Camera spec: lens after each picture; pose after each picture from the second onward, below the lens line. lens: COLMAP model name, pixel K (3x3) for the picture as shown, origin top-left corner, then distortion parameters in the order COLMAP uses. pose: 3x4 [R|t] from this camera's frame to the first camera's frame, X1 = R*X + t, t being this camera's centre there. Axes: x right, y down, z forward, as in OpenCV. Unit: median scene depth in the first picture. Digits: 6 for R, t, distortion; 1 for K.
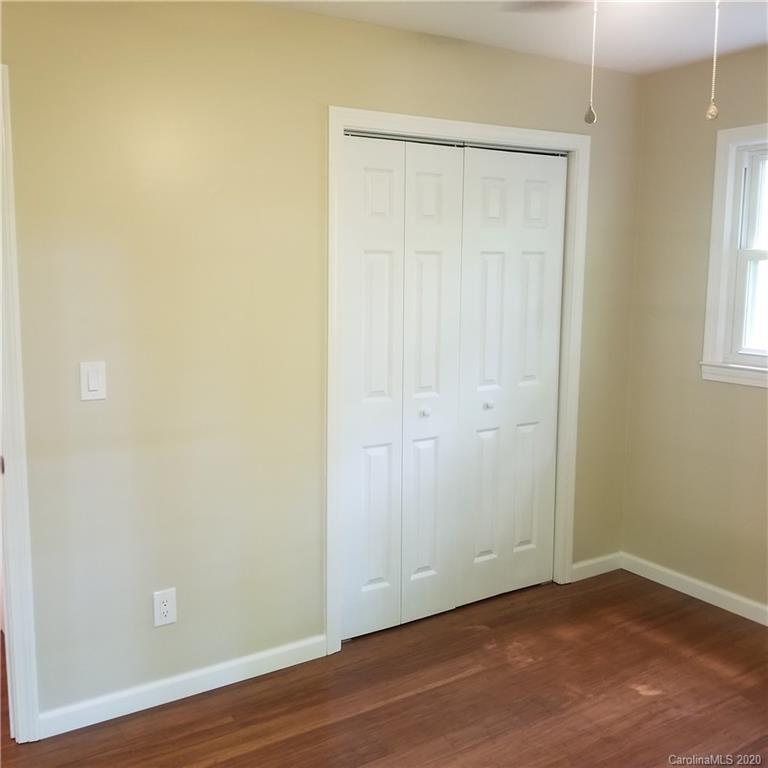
lens RADIAL K [[903.0, 0, 384.6], [0, 903.0, 376.0], [0, 0, 1]] dist [0.143418, 0.016467]
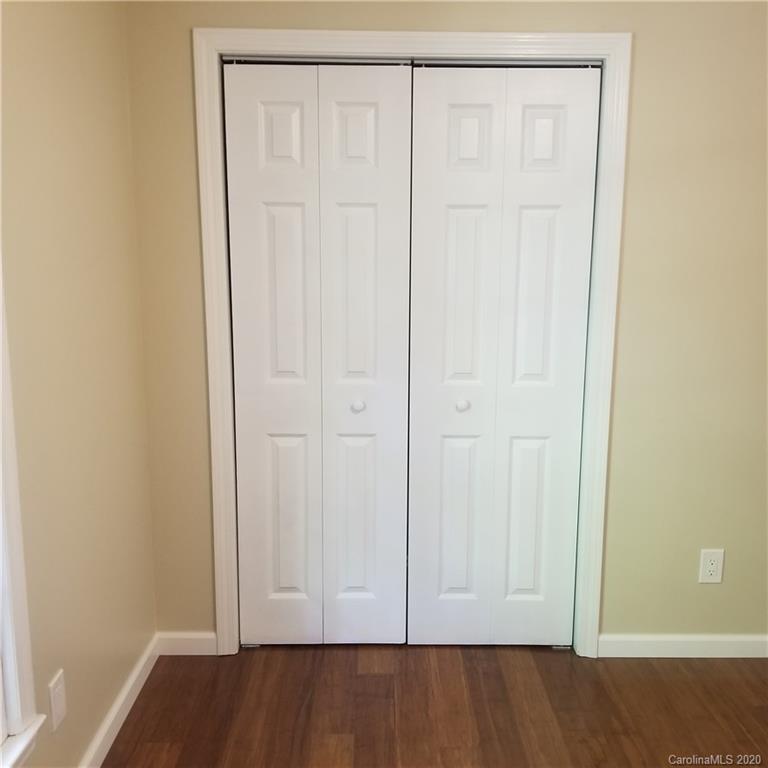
lens RADIAL K [[879.5, 0, 406.7], [0, 879.5, 385.0], [0, 0, 1]] dist [0.110865, -0.231674]
pose [[0.810995, 0.115155, -0.573609, 0.507888], [-0.081622, 0.993120, 0.083972, -0.044549], [0.579332, -0.021281, 0.814814, 0.361242]]
